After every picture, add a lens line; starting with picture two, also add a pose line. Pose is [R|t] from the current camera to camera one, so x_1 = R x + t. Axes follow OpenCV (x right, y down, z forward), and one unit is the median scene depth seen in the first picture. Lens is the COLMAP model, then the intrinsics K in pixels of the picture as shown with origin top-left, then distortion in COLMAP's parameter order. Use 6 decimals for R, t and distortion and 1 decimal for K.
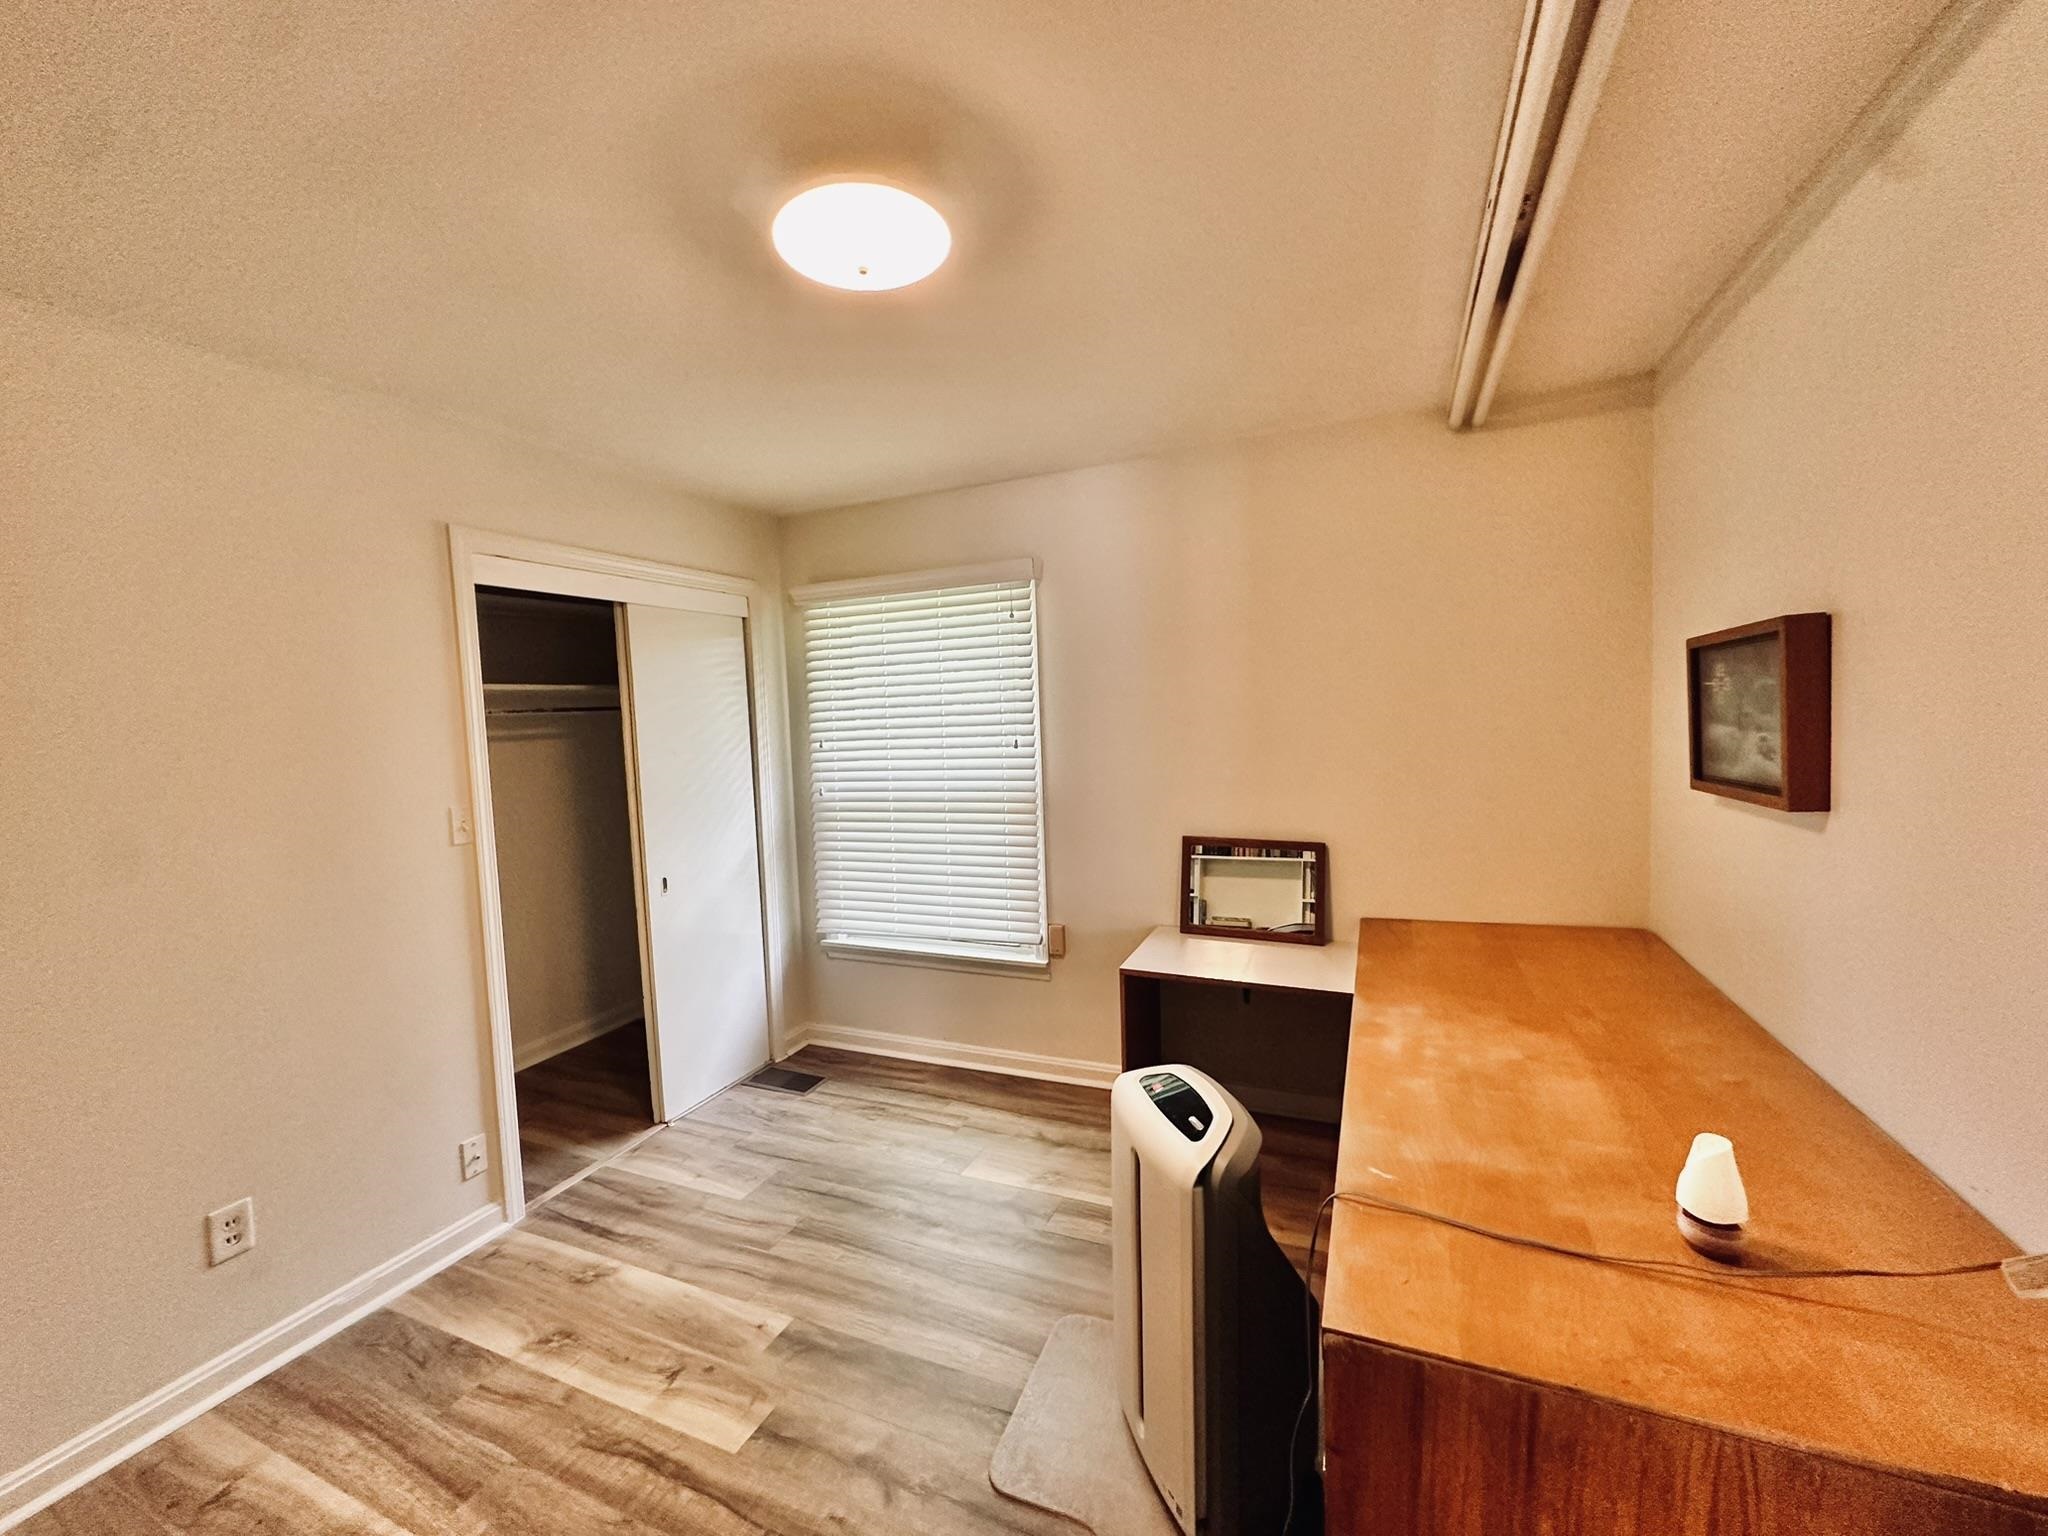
lens RADIAL K [[818.6, 0, 1024.2], [0, 818.6, 770.1], [0, 0, 1]] dist [-0.003779, 0.000636]
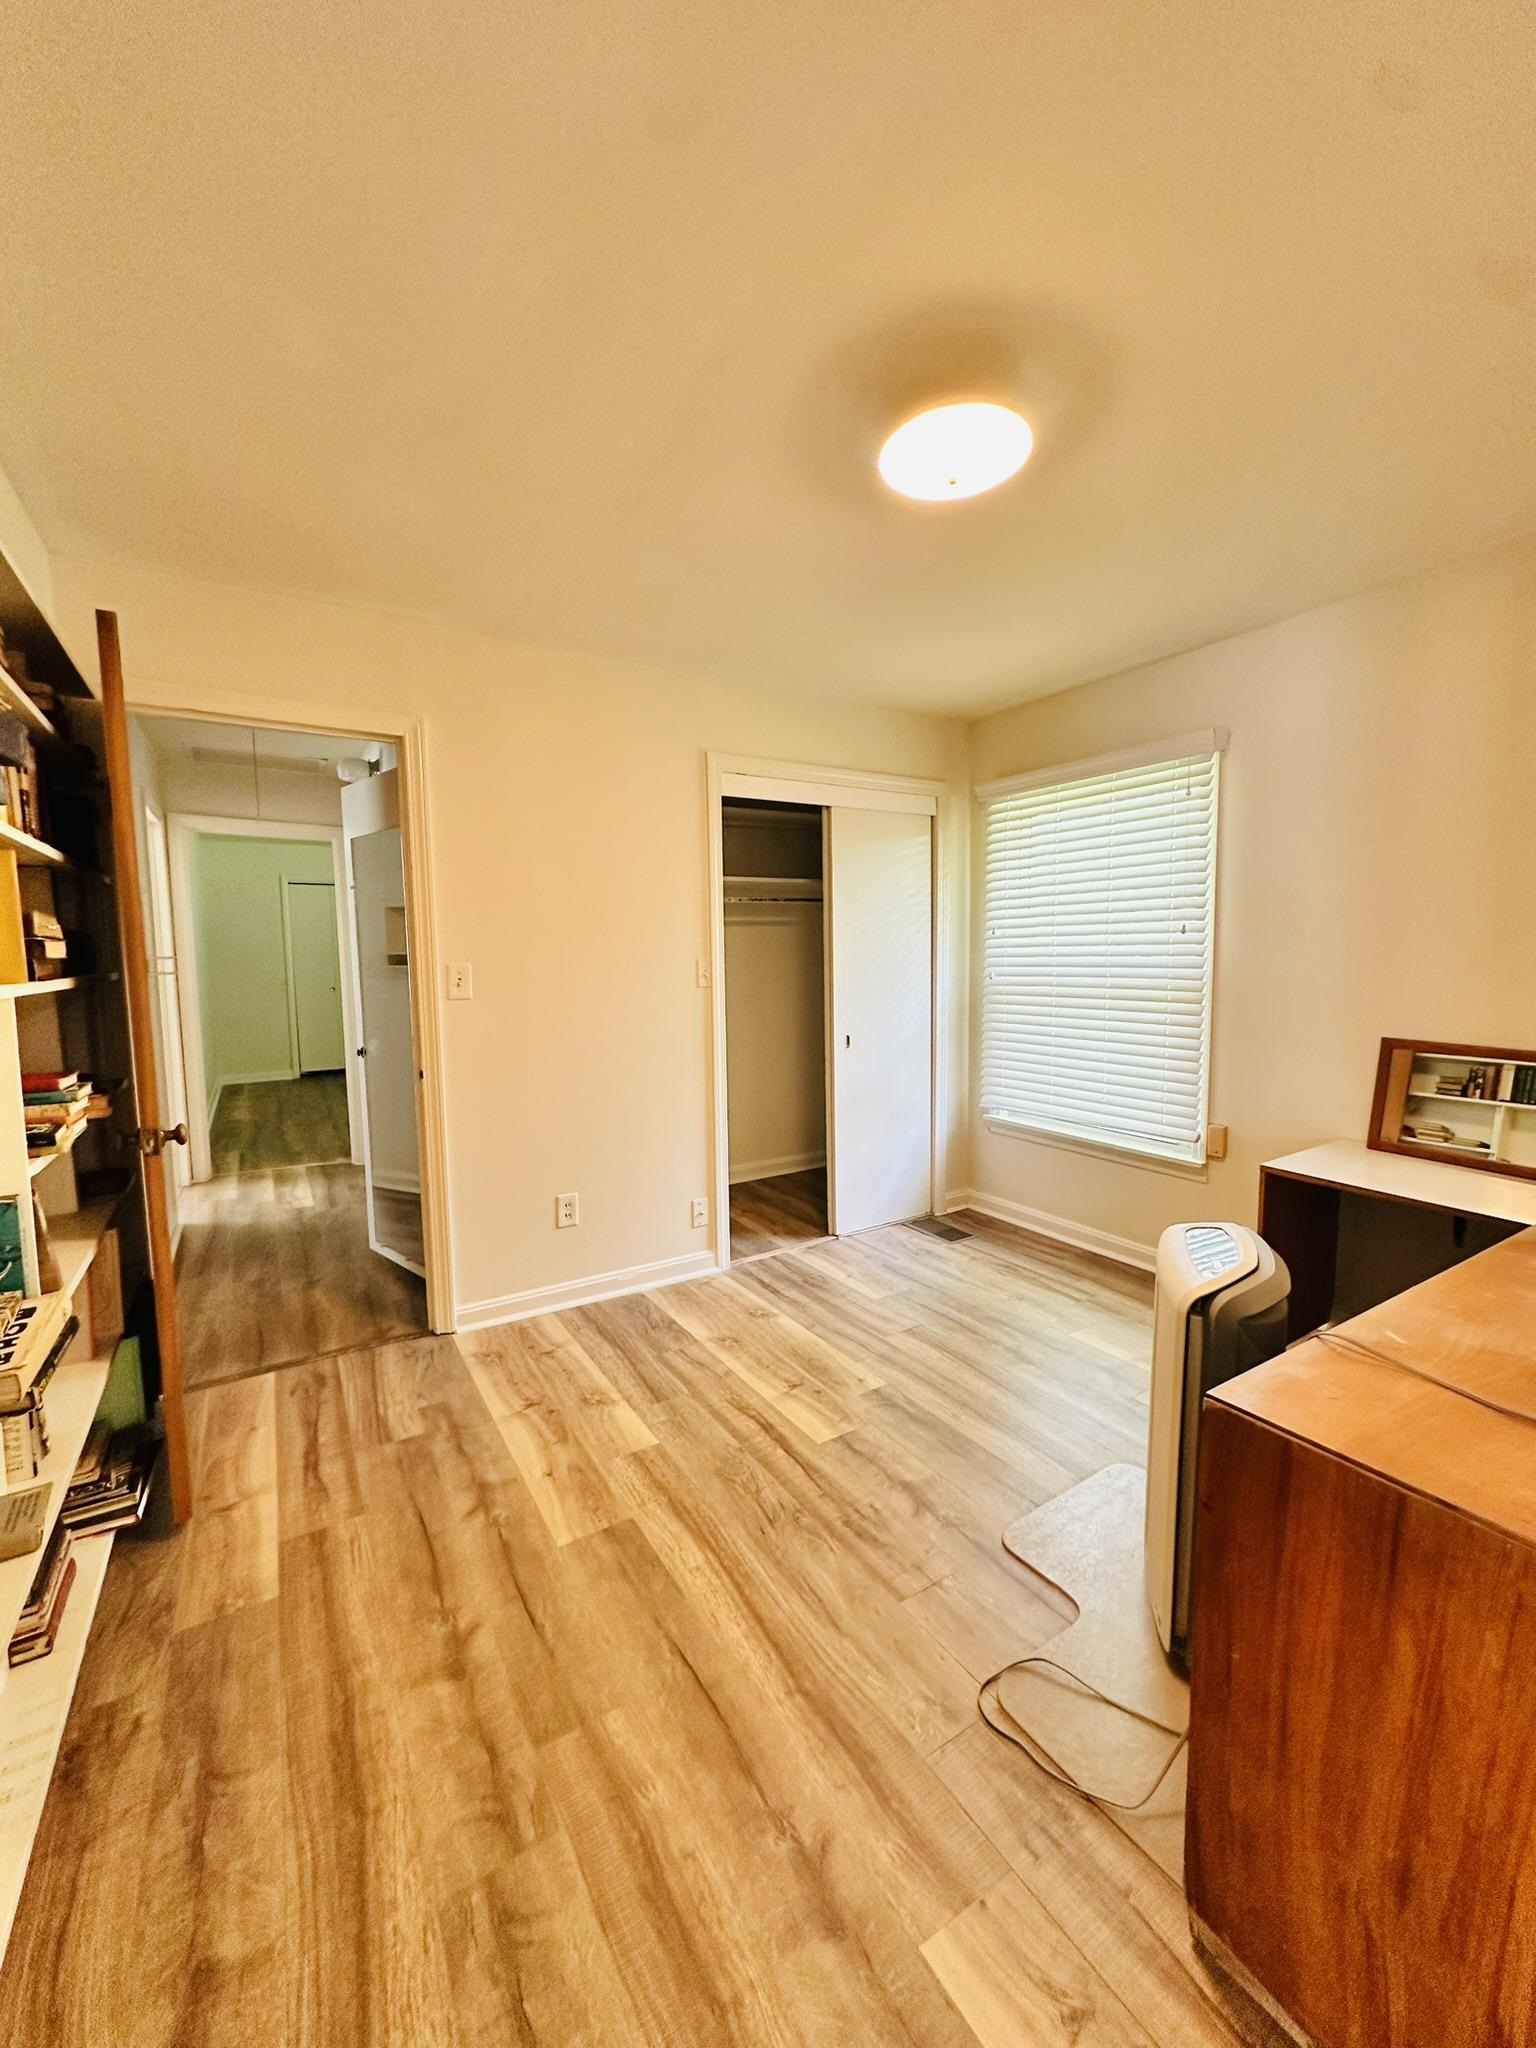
lens RADIAL K [[818.6, 0, 769.9], [0, 818.6, 1025.1], [0, 0, 1]] dist [-0.003779, 0.000636]
pose [[0.823413, 0.076711, -0.562233, 0.166854], [-0.054347, 0.996927, 0.056426, 0.063029], [0.564834, -0.015906, 0.825052, -0.070652]]
